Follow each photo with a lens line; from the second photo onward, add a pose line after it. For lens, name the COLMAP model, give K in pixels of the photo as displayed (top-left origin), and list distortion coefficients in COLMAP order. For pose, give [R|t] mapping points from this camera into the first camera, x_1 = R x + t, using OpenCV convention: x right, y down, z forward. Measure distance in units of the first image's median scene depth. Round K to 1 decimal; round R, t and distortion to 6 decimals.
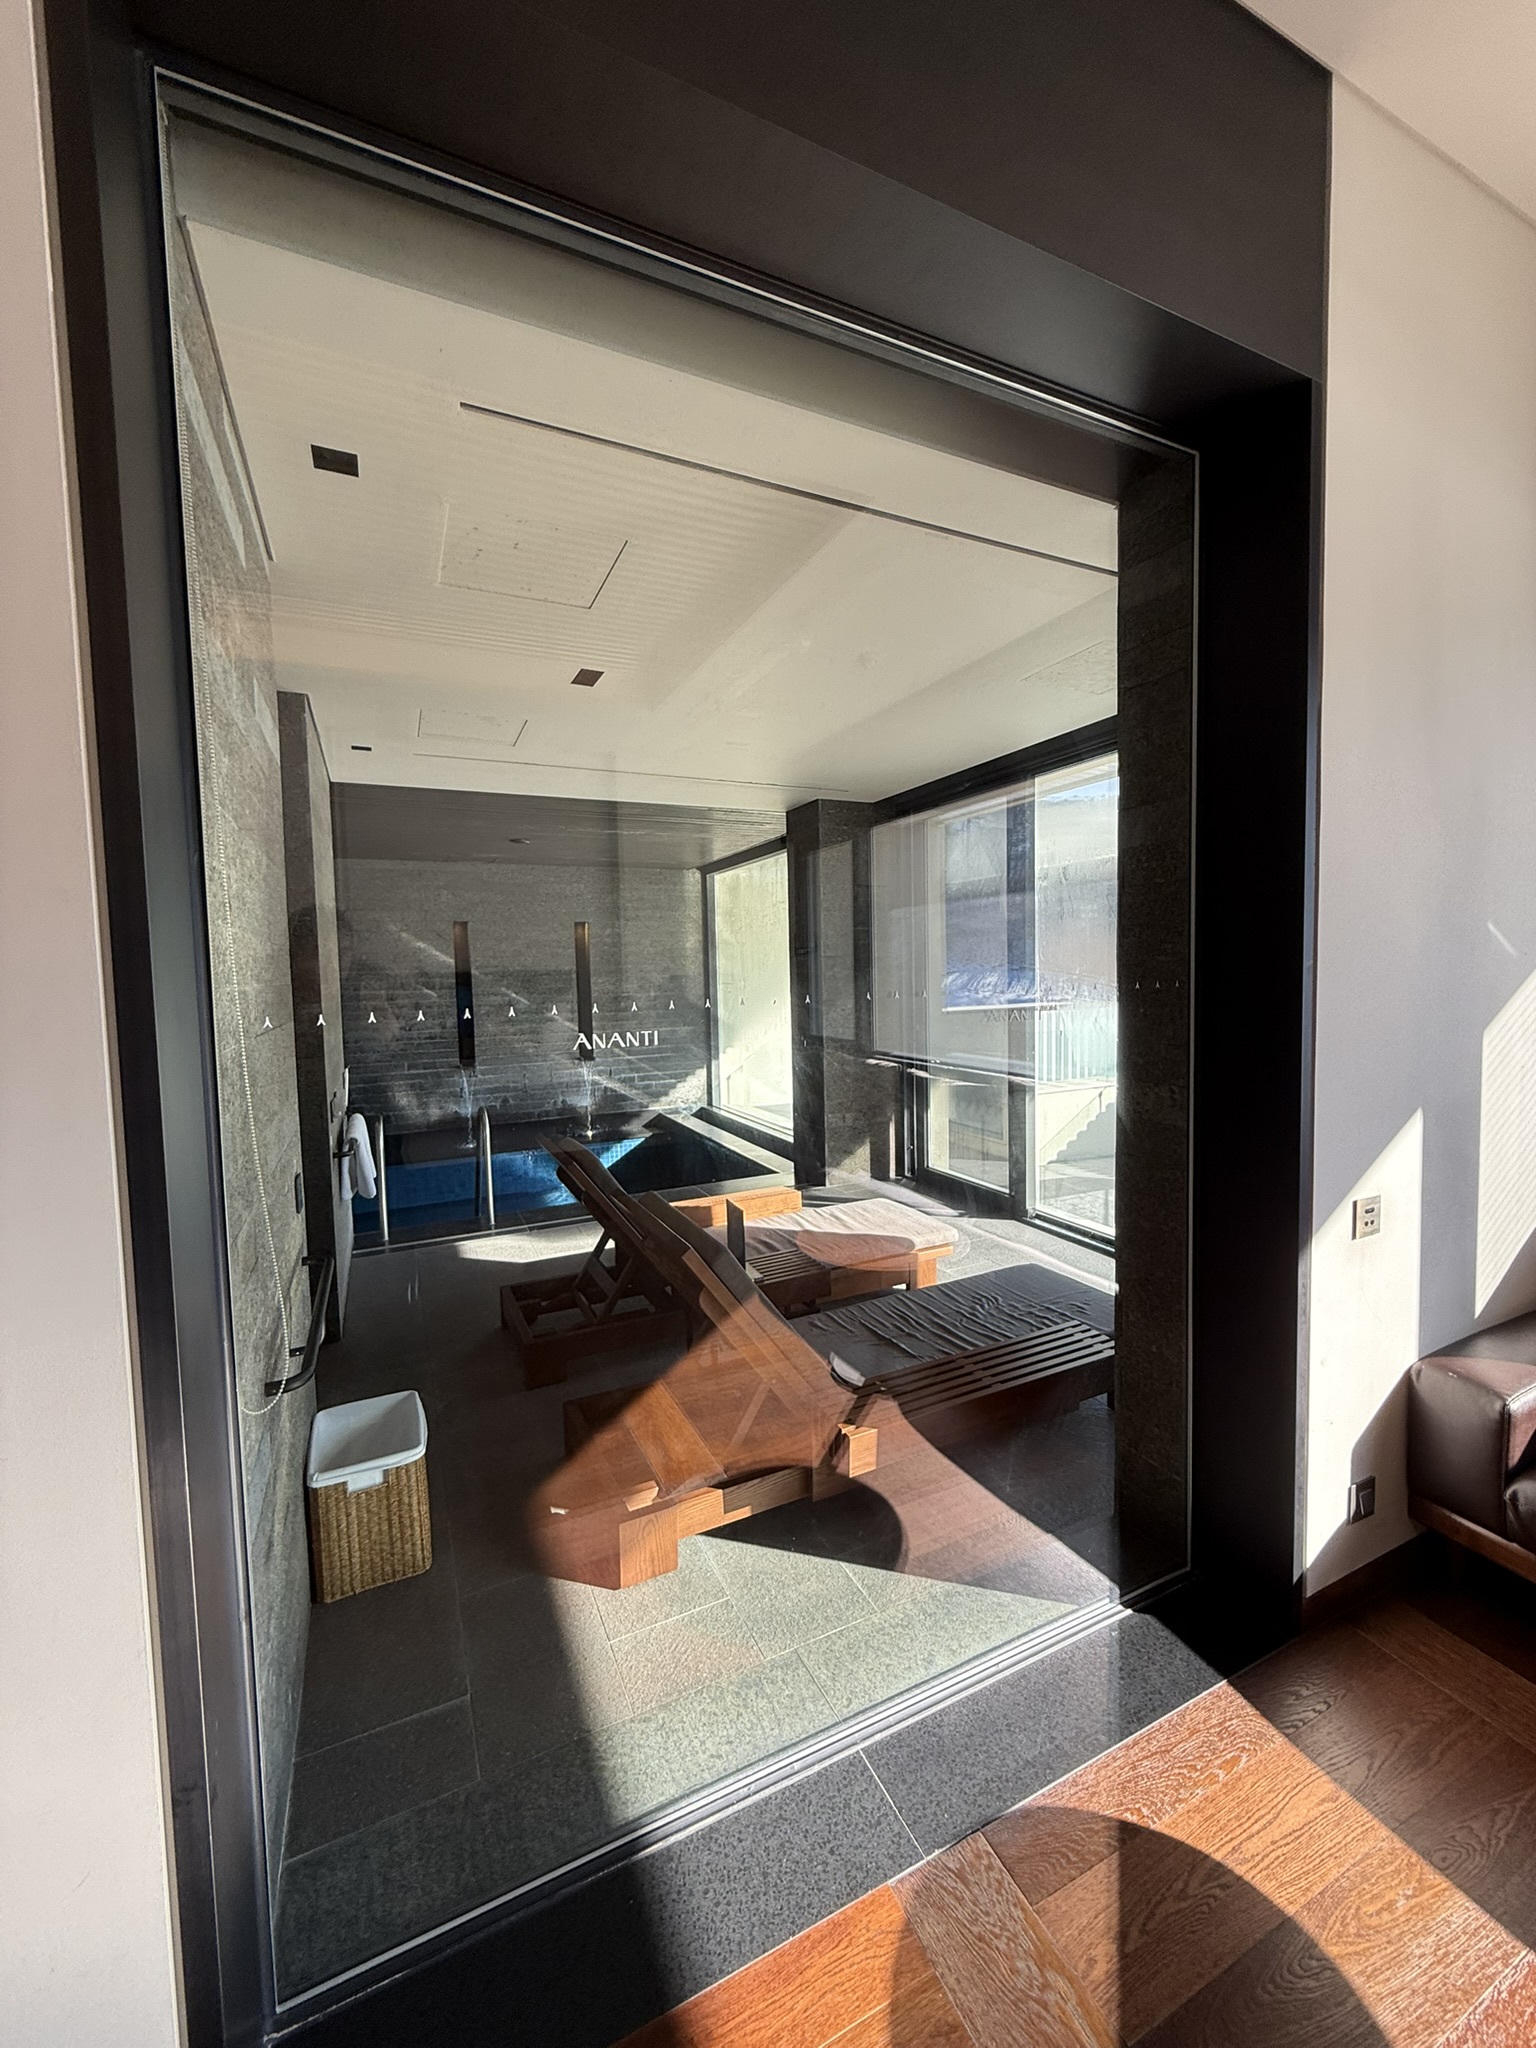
lens RADIAL K [[815.1, 0, 770.9], [0, 815.1, 1019.5], [0, 0, 1]] dist [-0.000247, -0.000090]
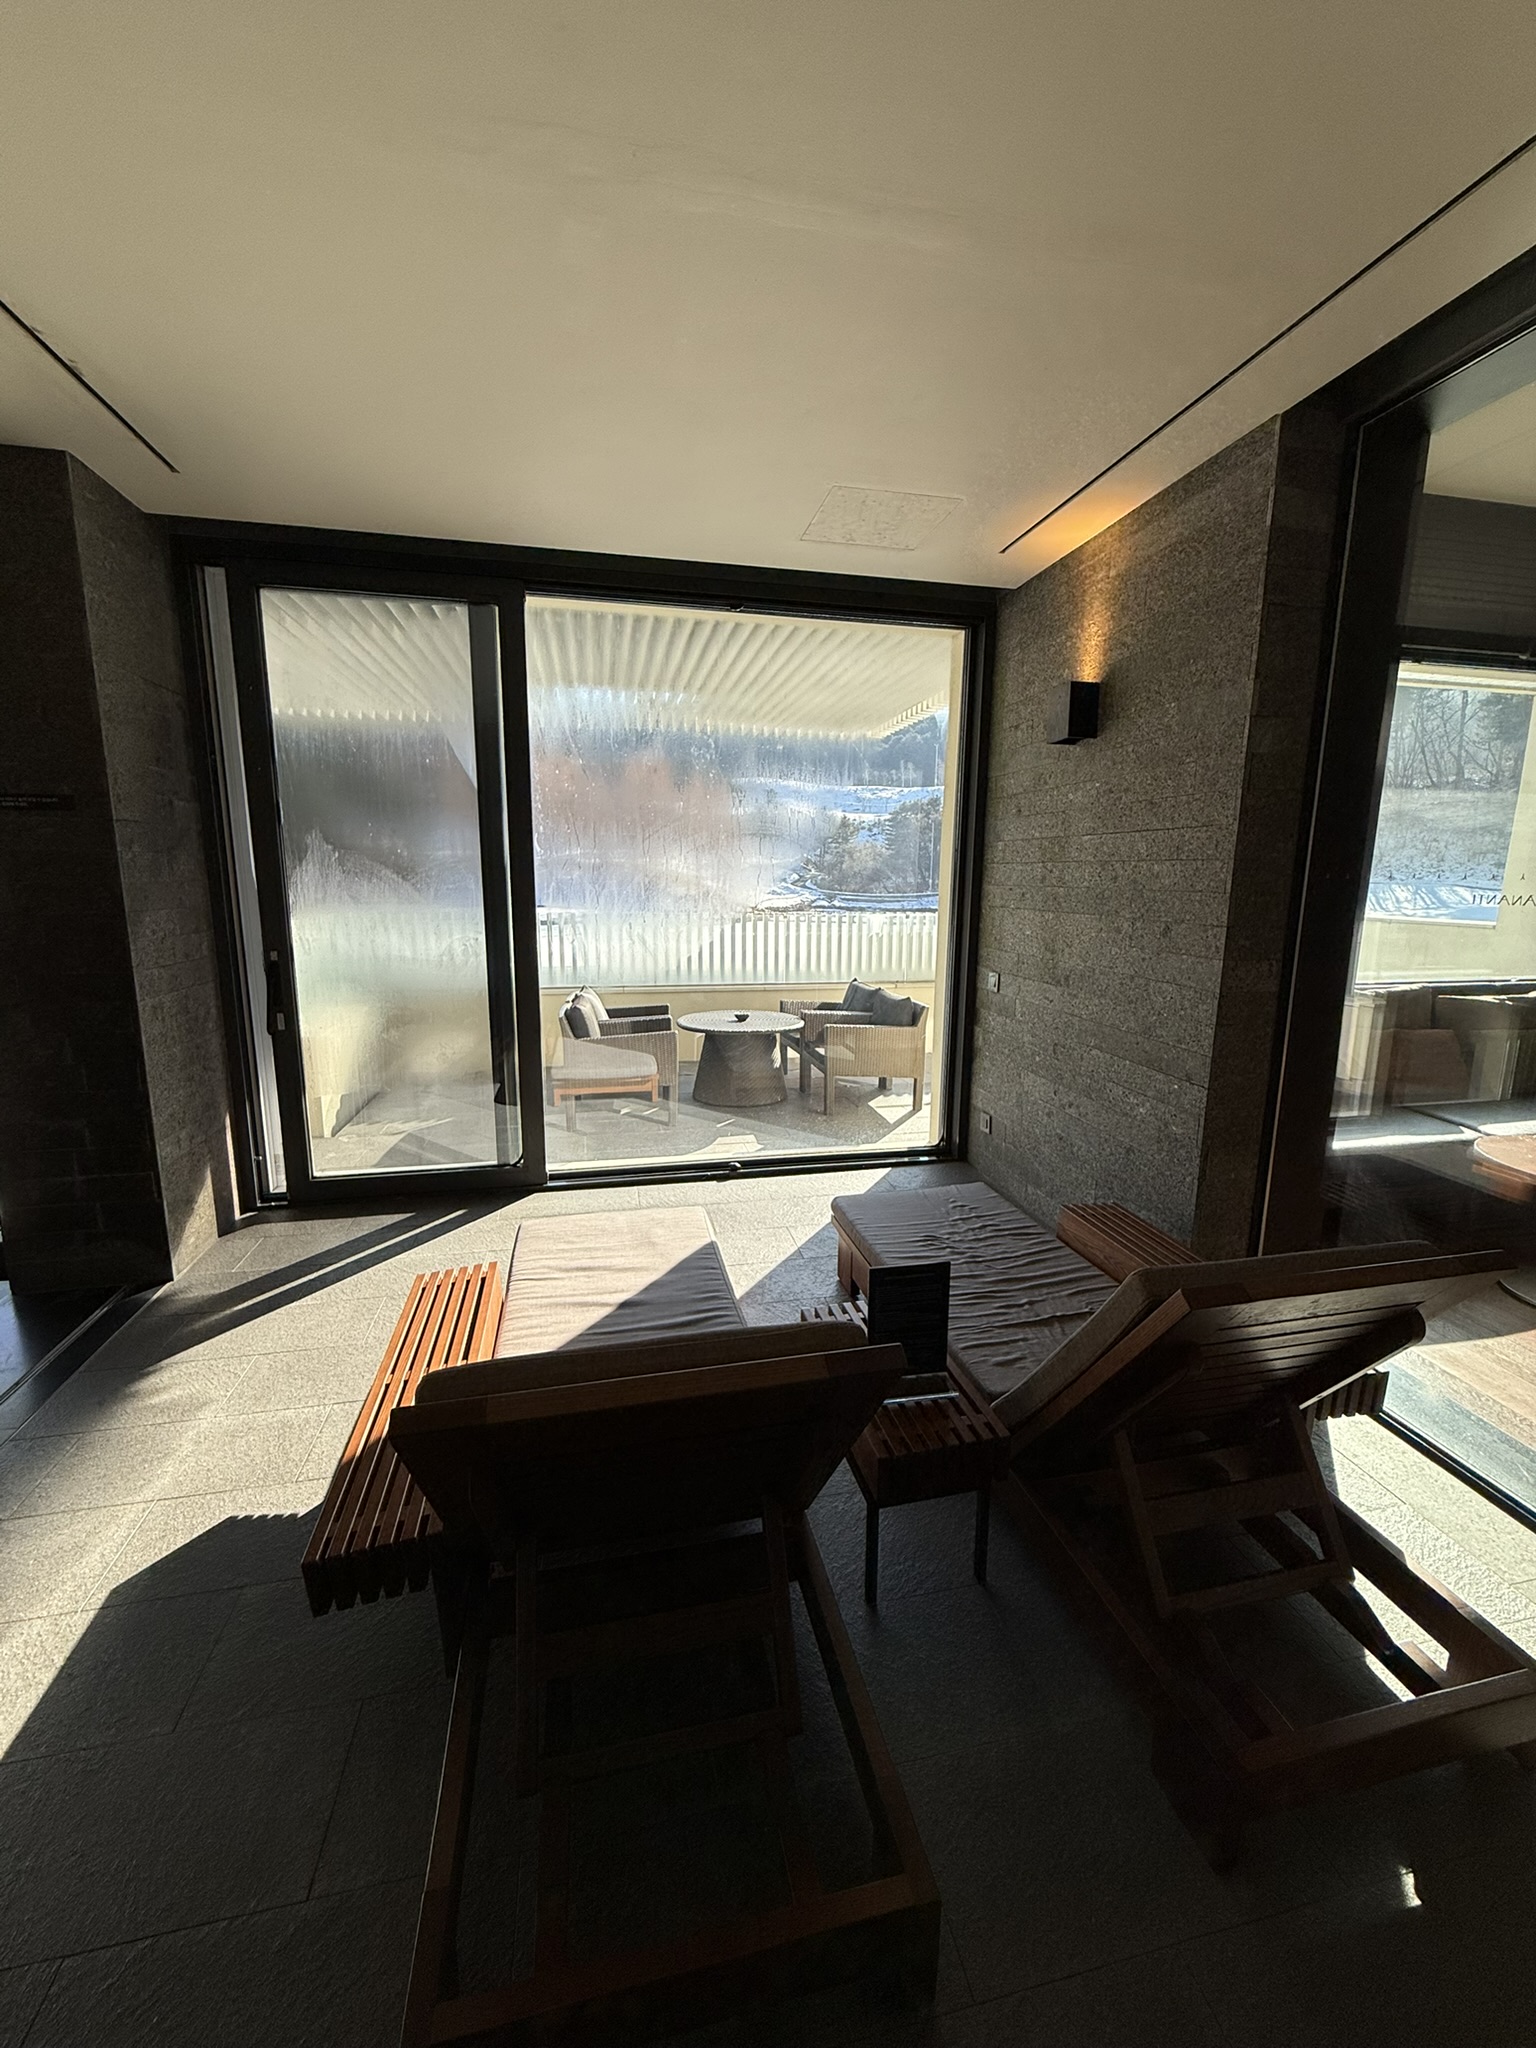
lens RADIAL K [[815.1, 0, 770.9], [0, 815.1, 1019.5], [0, 0, 1]] dist [-0.000247, -0.000090]
pose [[0.227269, -0.150583, 0.962119, -0.254375], [0.041913, 0.988570, 0.144822, -0.012979], [-0.972930, 0.007411, 0.230983, 0.414520]]
